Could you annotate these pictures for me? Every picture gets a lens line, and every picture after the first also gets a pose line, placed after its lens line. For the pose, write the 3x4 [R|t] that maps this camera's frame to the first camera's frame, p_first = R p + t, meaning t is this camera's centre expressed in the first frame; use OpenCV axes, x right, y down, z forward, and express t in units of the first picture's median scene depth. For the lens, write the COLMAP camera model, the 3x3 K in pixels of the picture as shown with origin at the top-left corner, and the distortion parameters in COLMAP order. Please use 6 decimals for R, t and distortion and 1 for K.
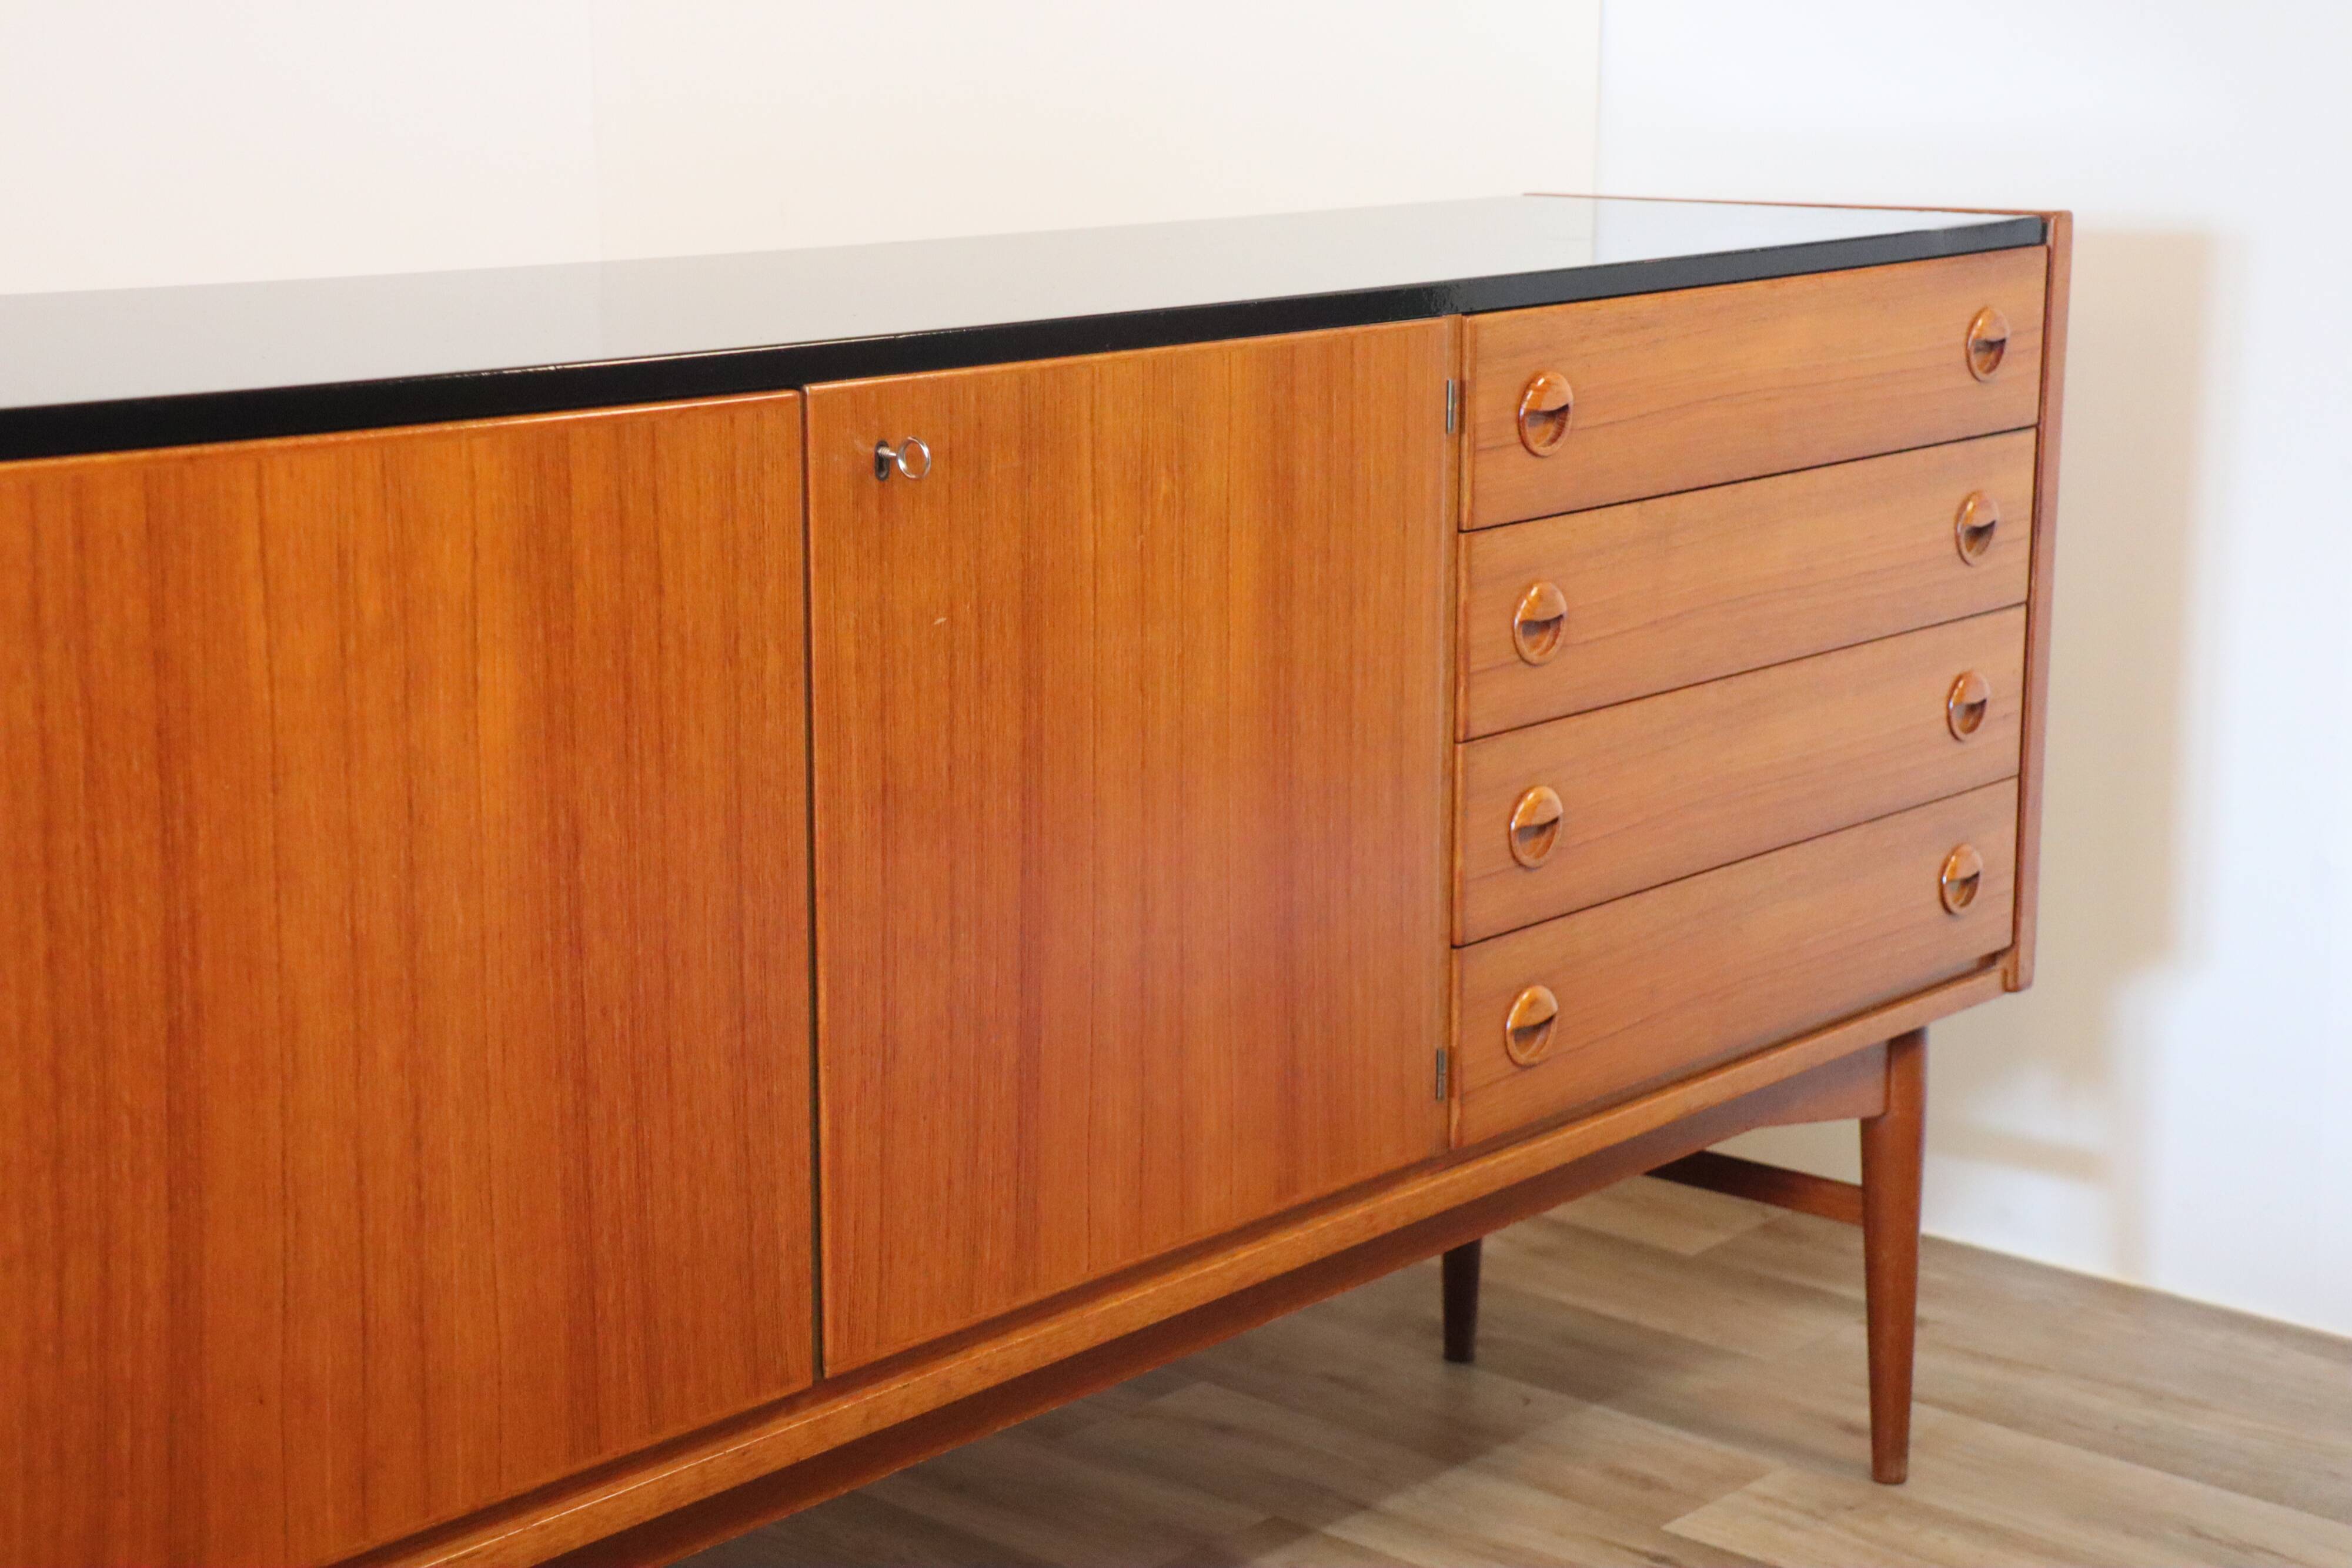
lens RADIAL K [[3840.4, 0, 1176.0], [0, 3840.4, 784.0], [0, 0, 1]] dist [0.195621, 0.039962]
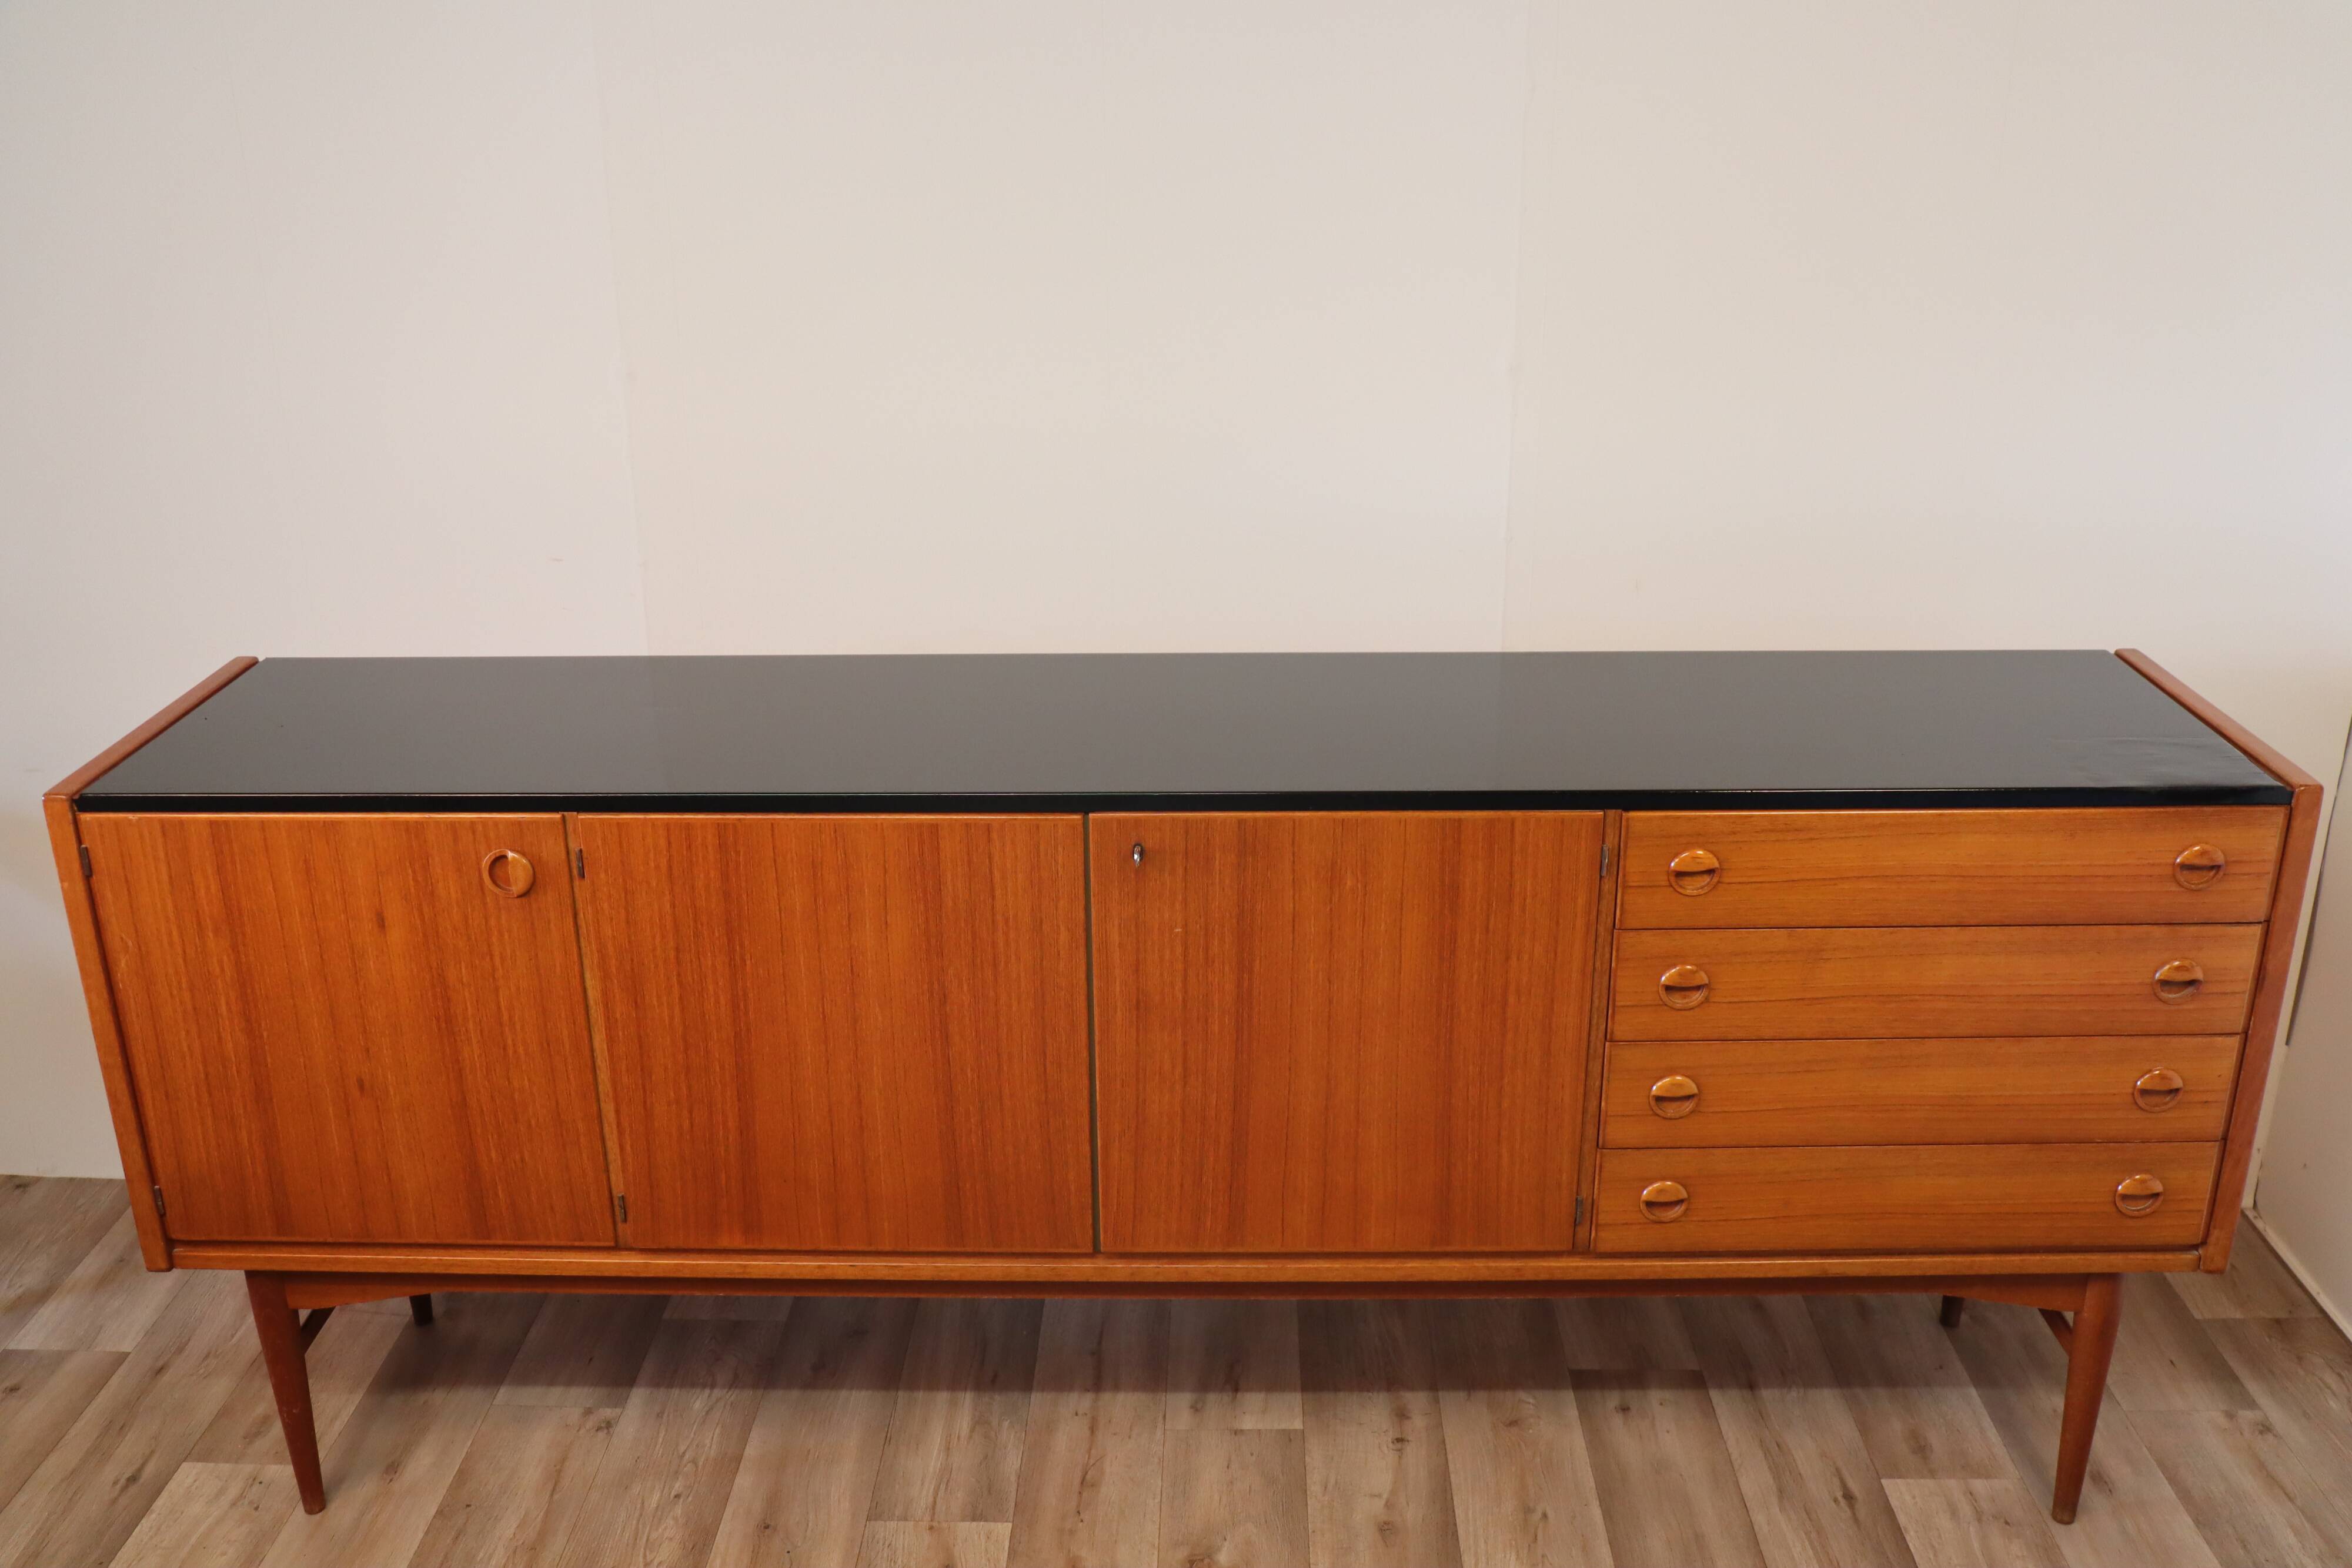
lens RADIAL K [[2178.5, 0, 1171.8], [0, 2178.5, 806.2], [0, 0, 1]] dist [-0.127162, 0.175015]
pose [[0.650287, 0.271971, -0.709336, 0.714430], [-0.146457, 0.961086, 0.234231, -0.365896], [0.745437, -0.048430, 0.664814, 0.256287]]
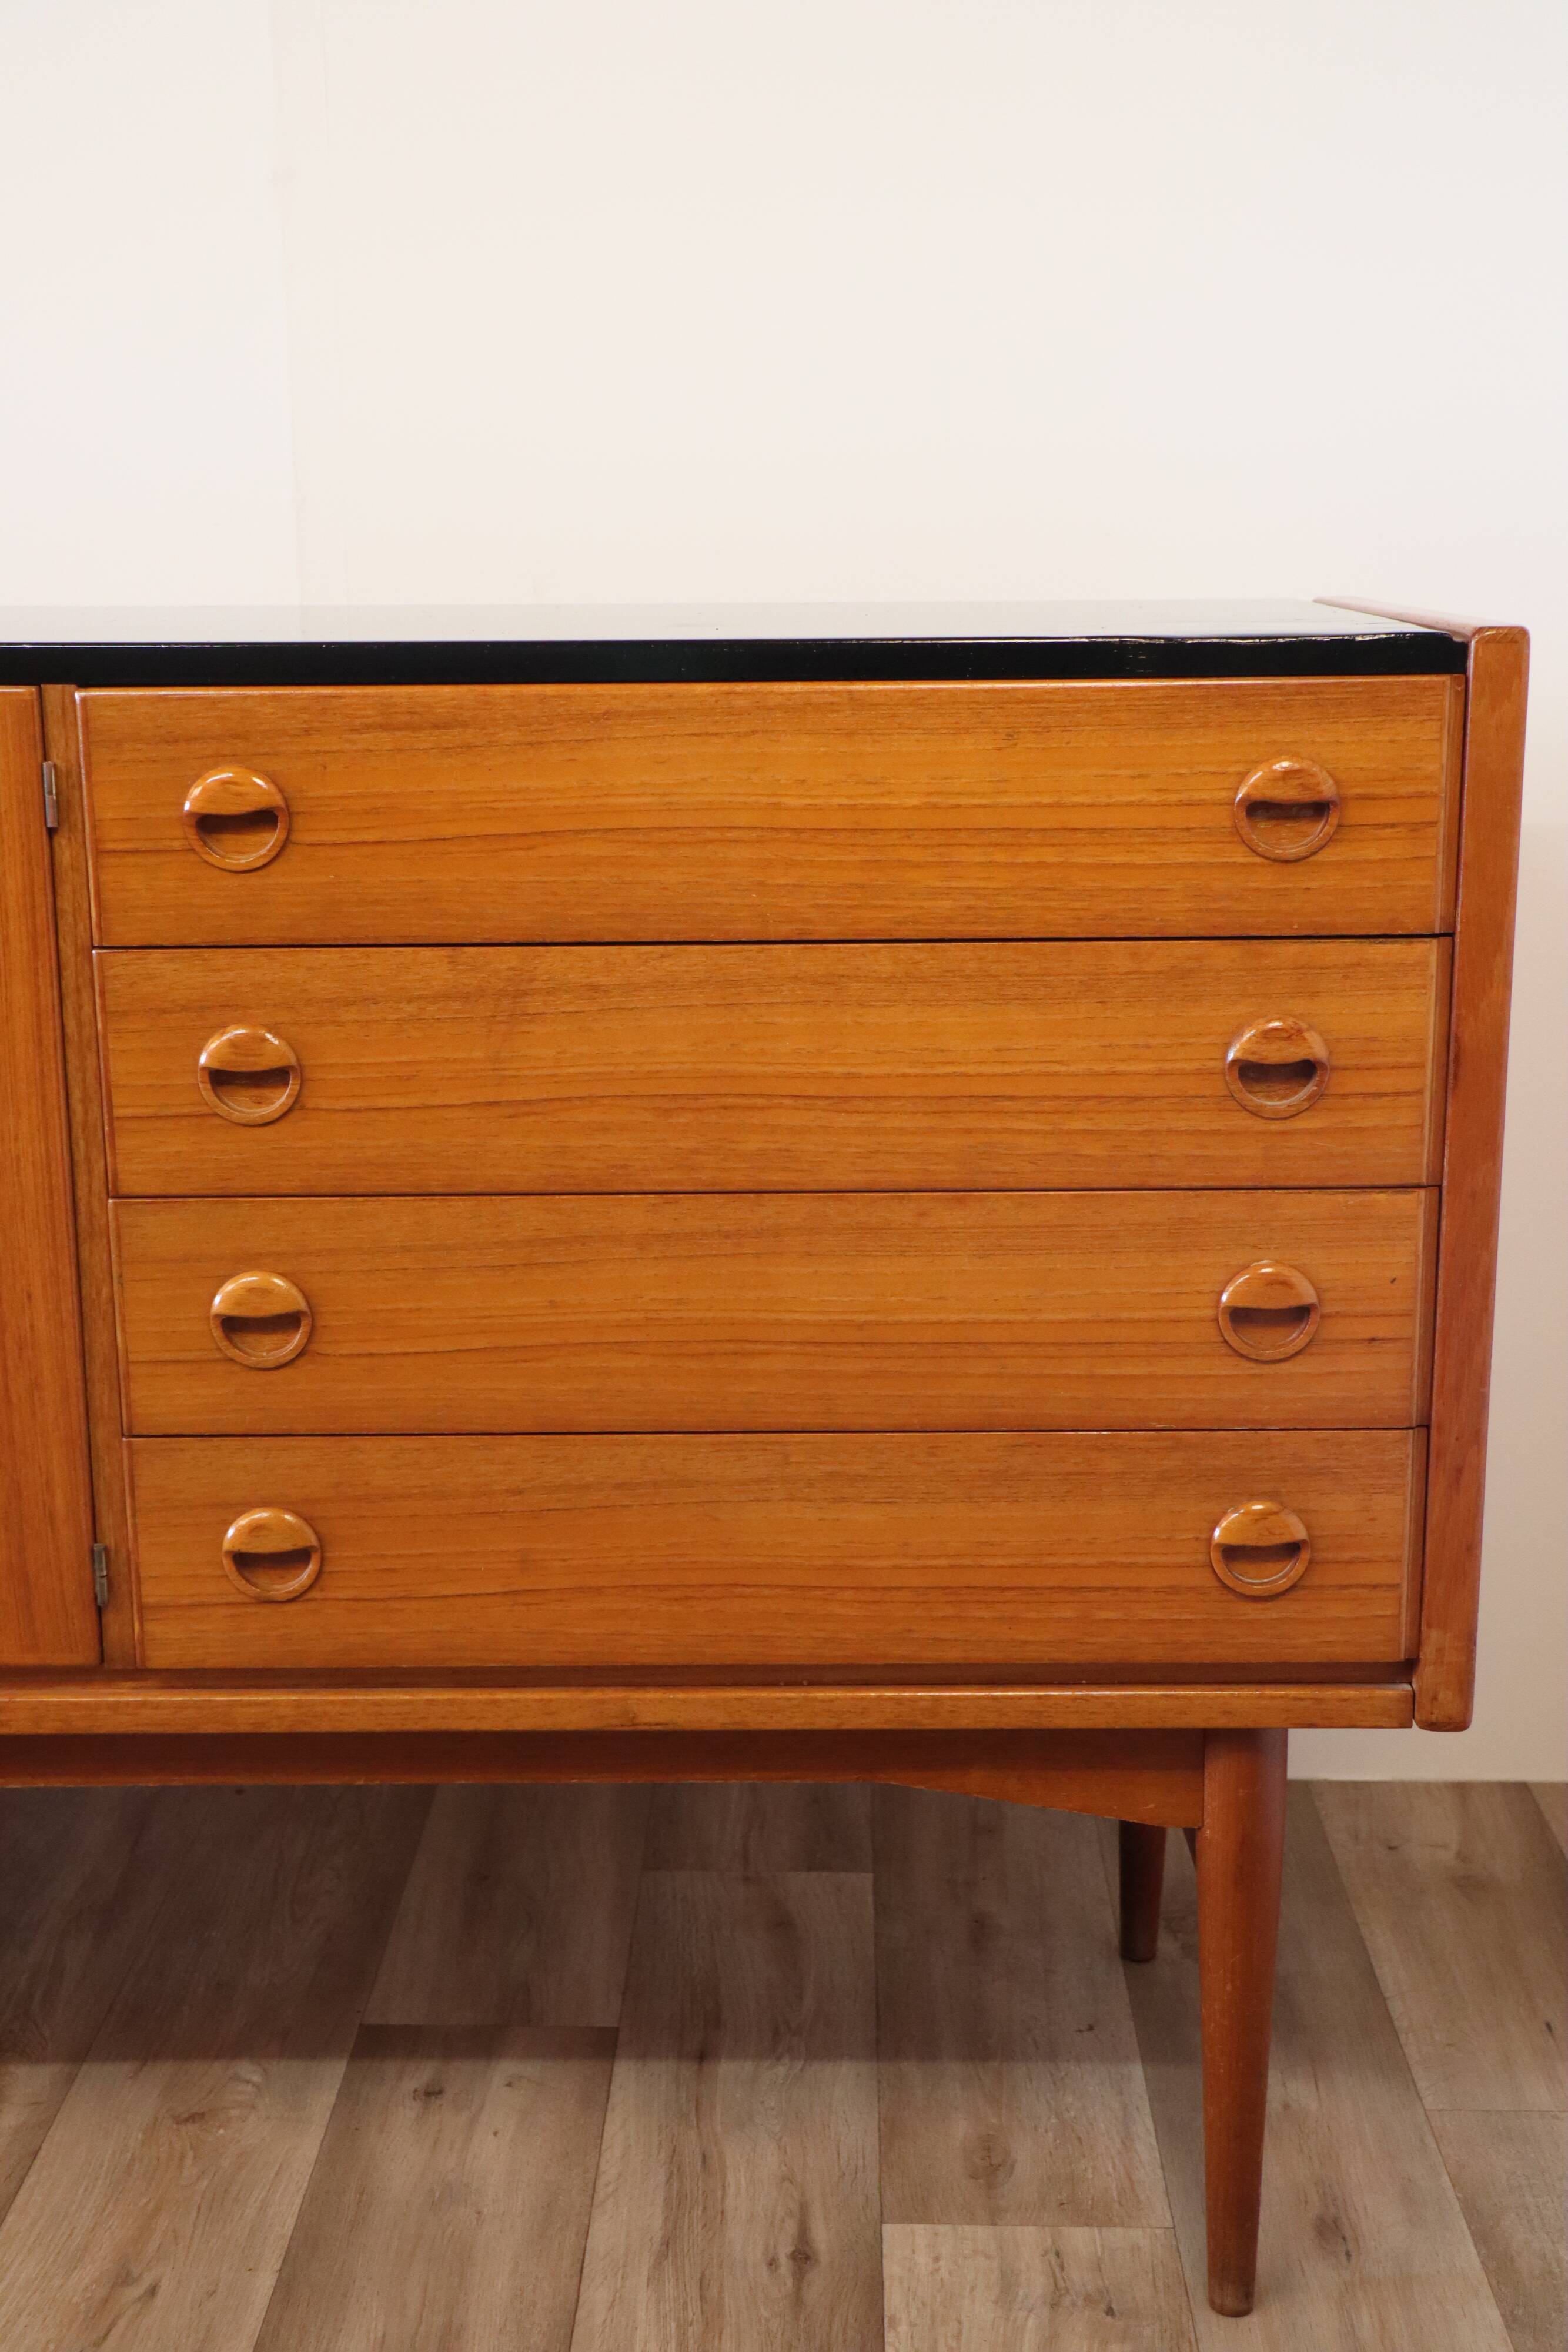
lens RADIAL K [[2878.6, 0, 784.0], [0, 2878.6, 1176.0], [0, 0, 1]] dist [-0.004957, 0.347233]
pose [[0.652932, 0.171306, -0.737790, 0.750154], [-0.149799, 0.984053, 0.095915, -0.115803], [0.742456, 0.047894, 0.668181, 0.812118]]
